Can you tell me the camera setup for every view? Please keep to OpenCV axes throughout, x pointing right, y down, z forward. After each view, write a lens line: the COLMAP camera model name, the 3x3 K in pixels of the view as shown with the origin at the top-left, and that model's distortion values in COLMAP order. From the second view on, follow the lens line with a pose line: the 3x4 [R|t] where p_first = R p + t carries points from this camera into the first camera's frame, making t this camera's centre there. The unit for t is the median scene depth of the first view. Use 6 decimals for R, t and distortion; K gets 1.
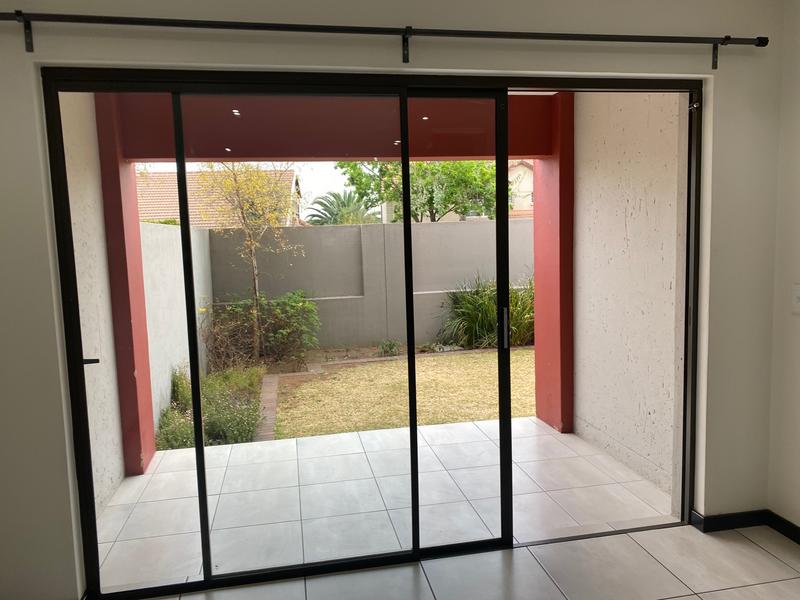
lens RADIAL K [[605.0, 0, 400.0], [0, 605.0, 300.0], [0, 0, 1]] dist [-0.004759, -0.003413]
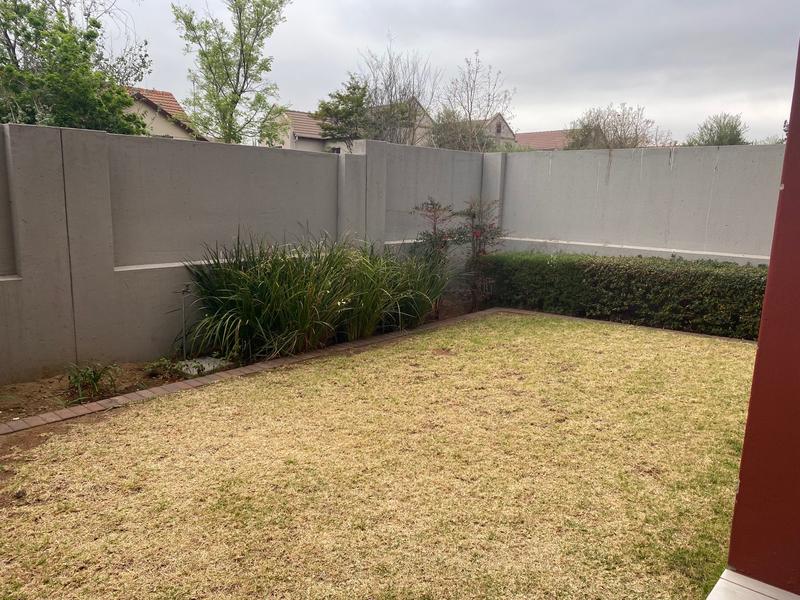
lens RADIAL K [[605.0, 0, 400.0], [0, 605.0, 300.0], [0, 0, 1]] dist [-0.004759, -0.003413]
pose [[0.787708, -0.049020, 0.614095, -0.115802], [0.009917, 0.997709, 0.066921, -0.016428], [-0.615969, -0.046624, 0.786390, 0.431542]]
